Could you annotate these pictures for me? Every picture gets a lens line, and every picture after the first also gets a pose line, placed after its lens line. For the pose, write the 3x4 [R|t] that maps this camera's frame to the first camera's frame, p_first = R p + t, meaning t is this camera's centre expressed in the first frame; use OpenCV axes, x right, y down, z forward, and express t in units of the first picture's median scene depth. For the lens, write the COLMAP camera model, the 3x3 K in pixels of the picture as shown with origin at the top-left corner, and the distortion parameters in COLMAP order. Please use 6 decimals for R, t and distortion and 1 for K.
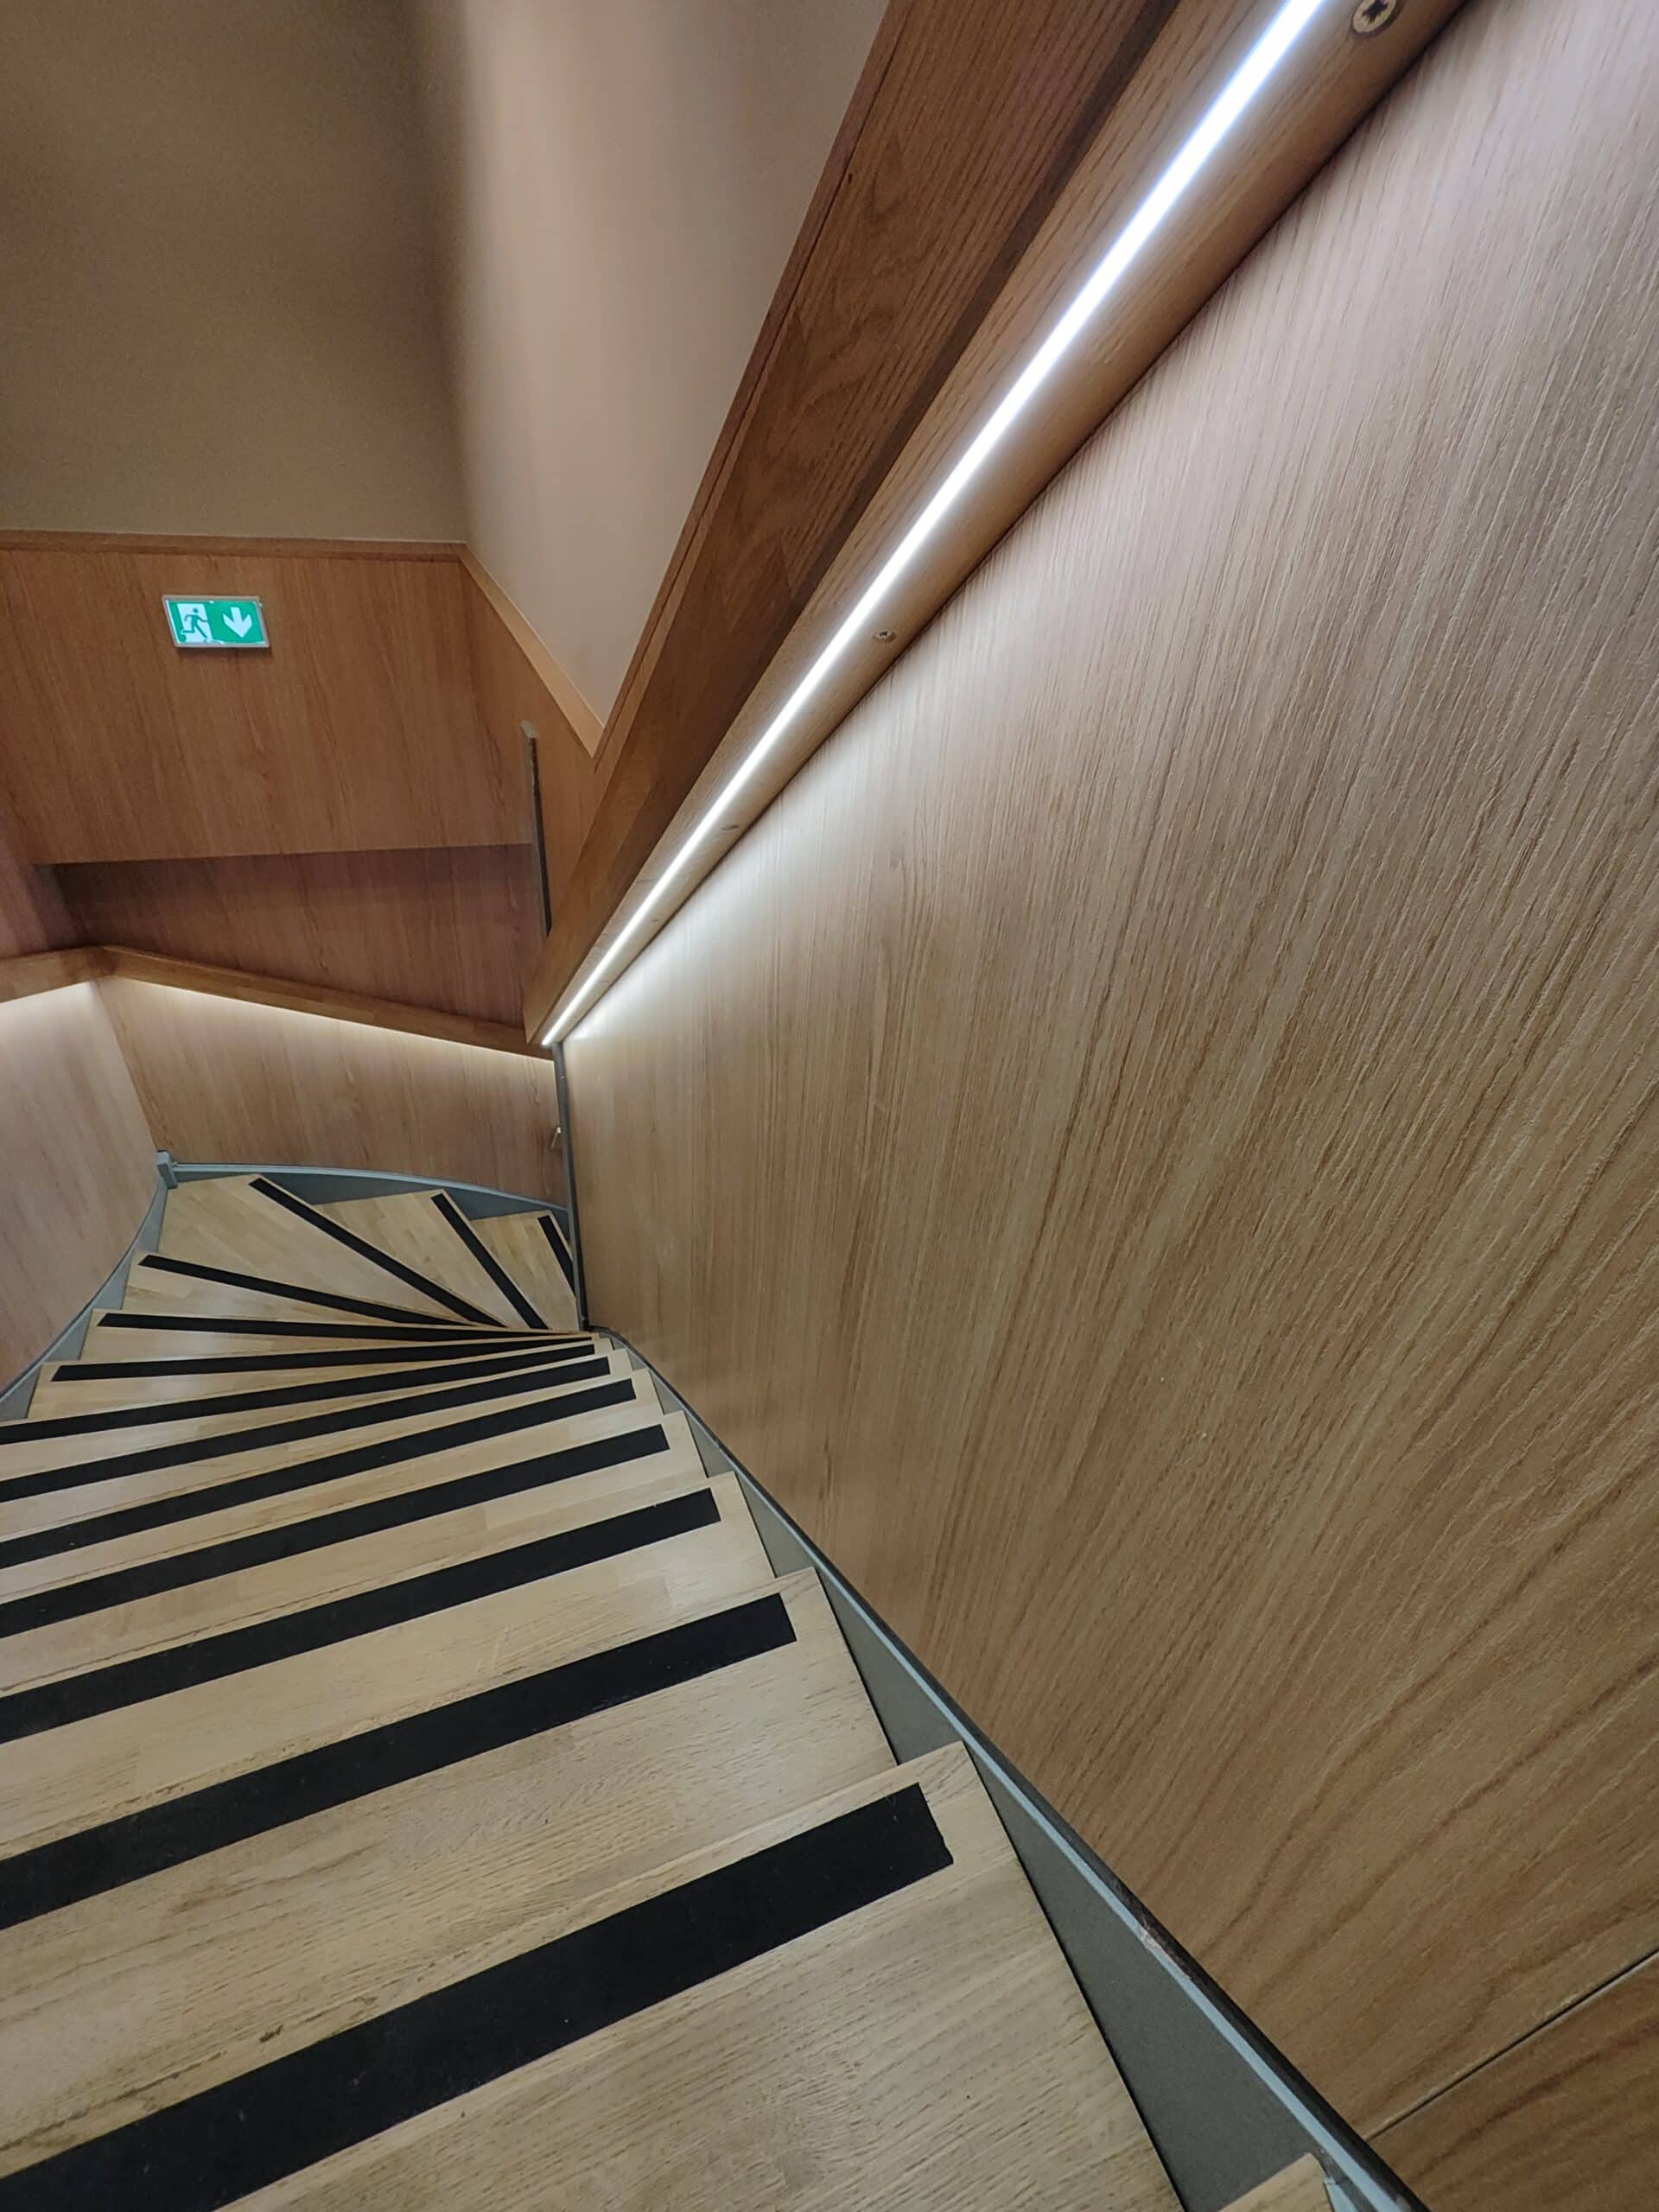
lens RADIAL K [[1041.3, 0, 829.5], [0, 1041.3, 1106.0], [0, 0, 1]] dist [-0.002055, 0.000402]
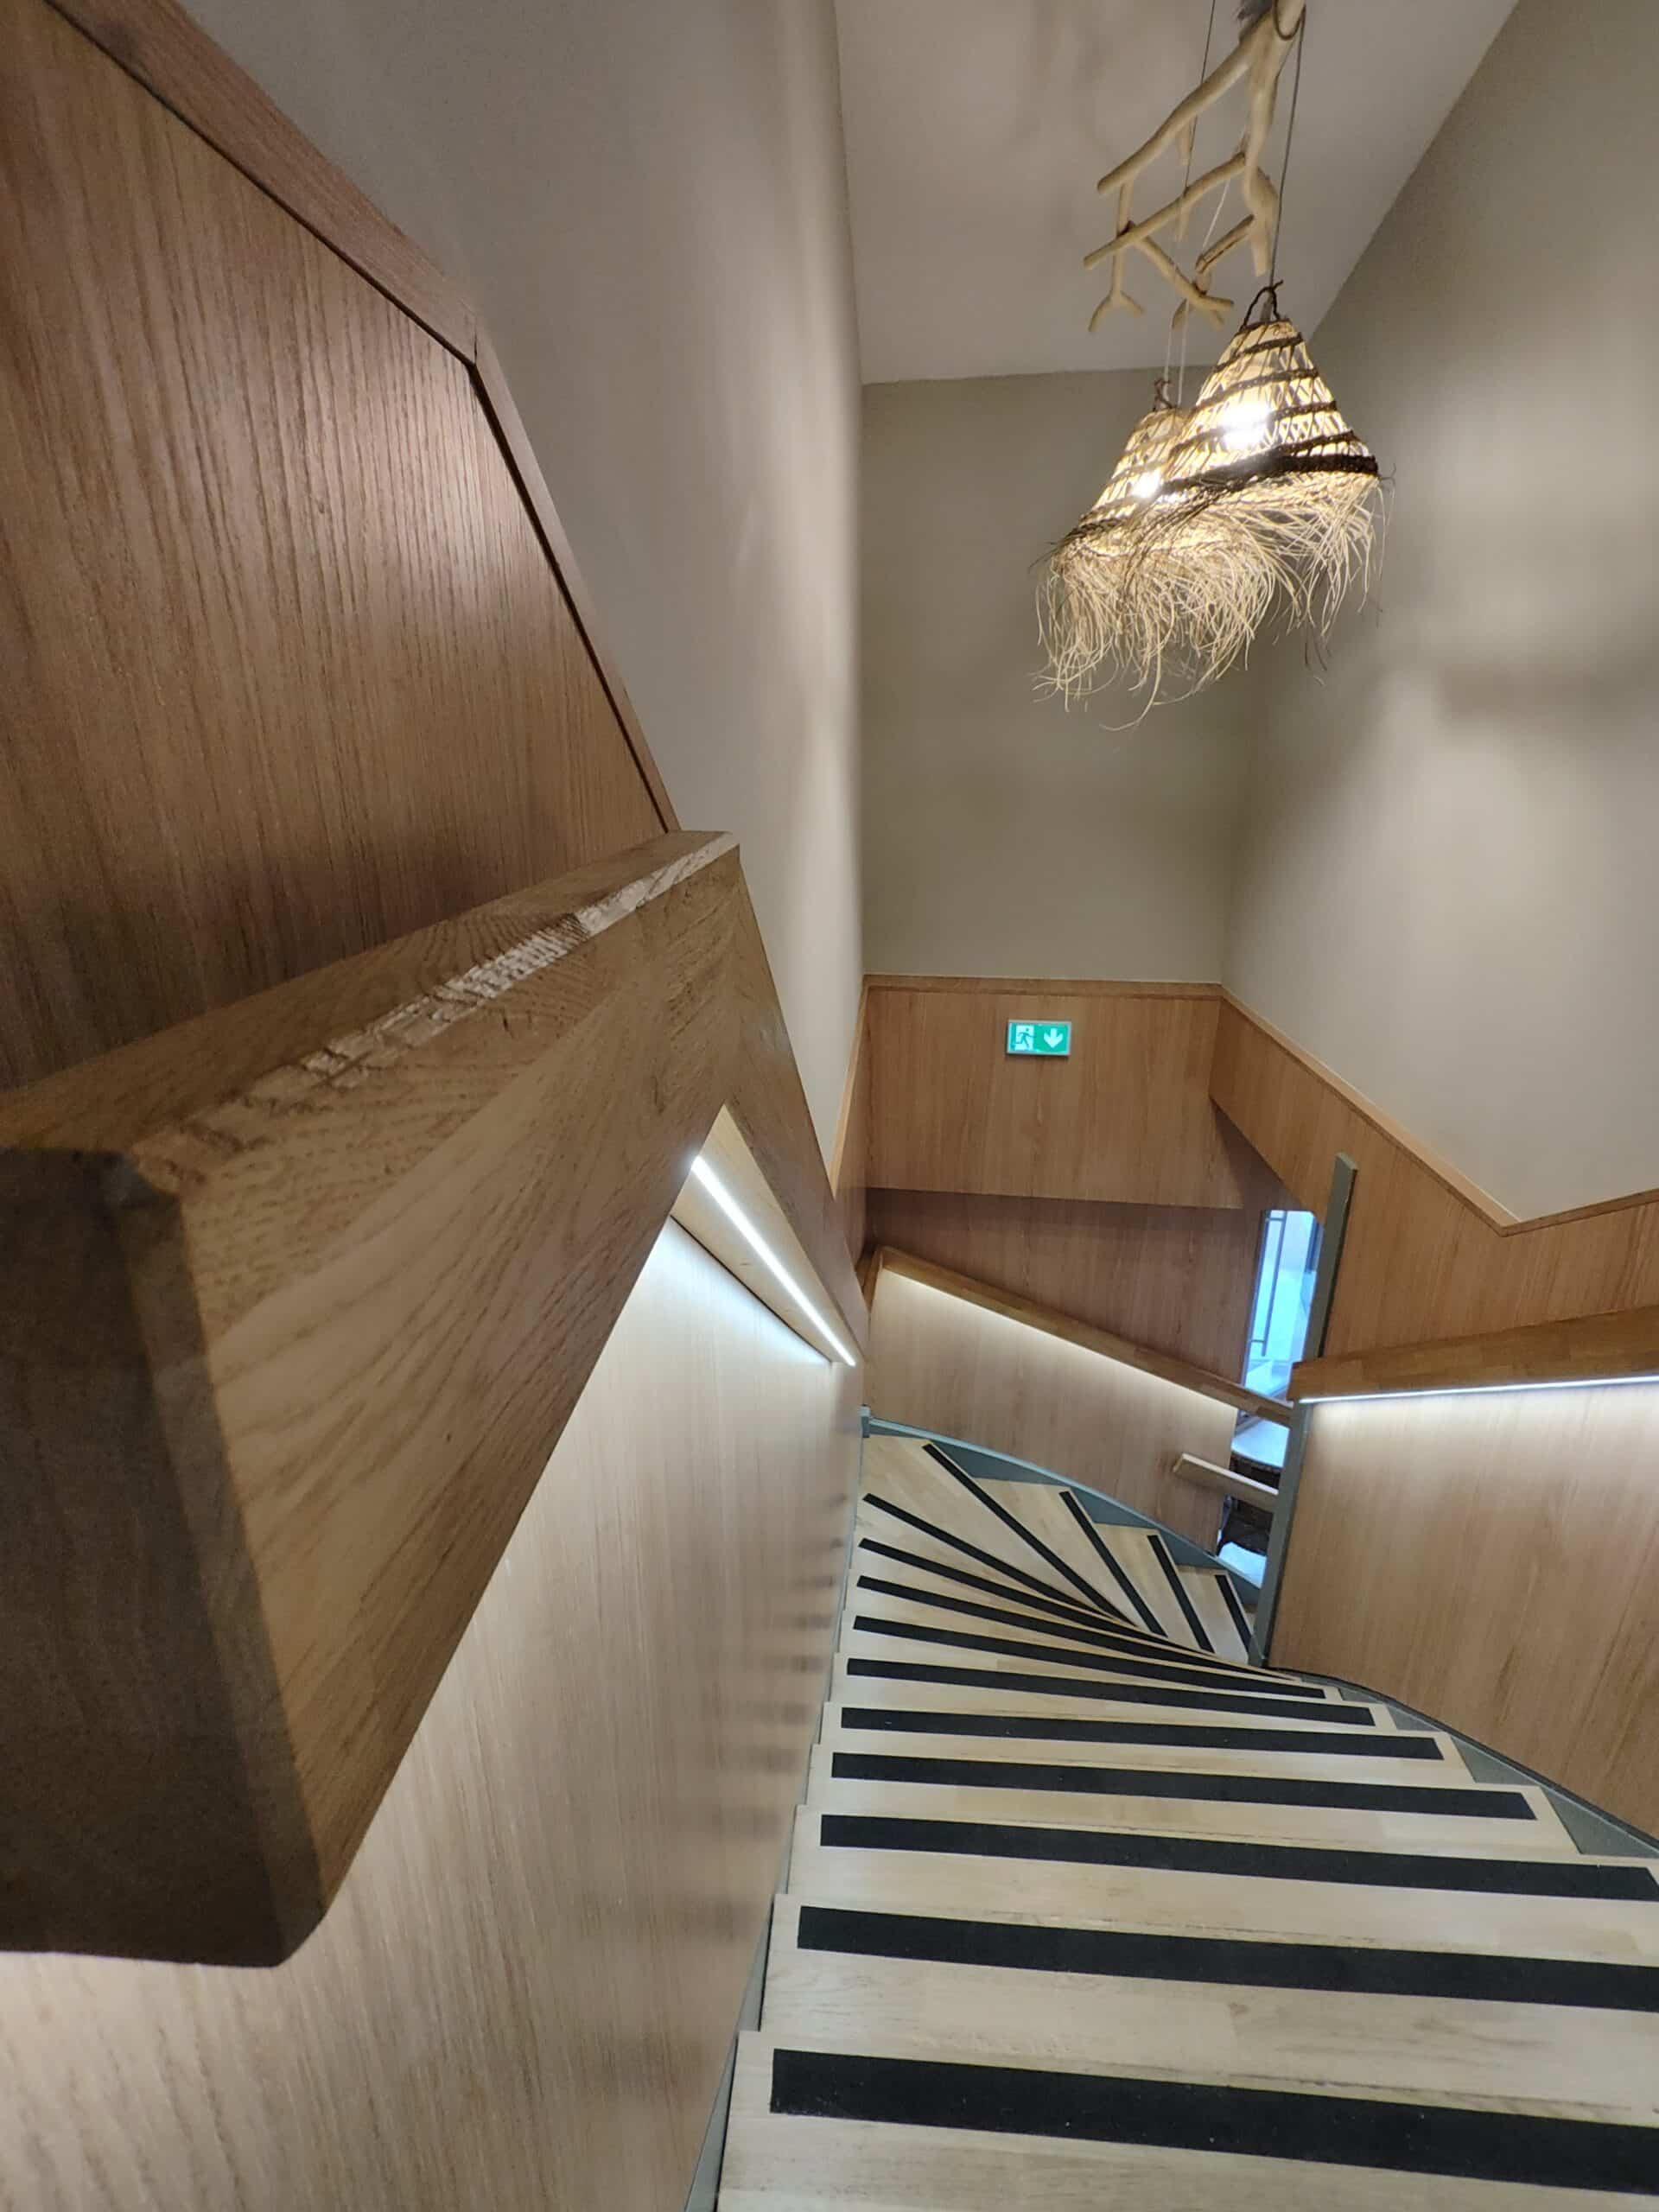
lens RADIAL K [[1041.3, 0, 829.5], [0, 1041.3, 1106.0], [0, 0, 1]] dist [-0.002055, 0.000402]
pose [[0.899319, 0.079802, -0.429950, -0.199602], [-0.195827, 0.952606, -0.232797, 0.000521], [0.390995, 0.293555, 0.872324, -0.251600]]
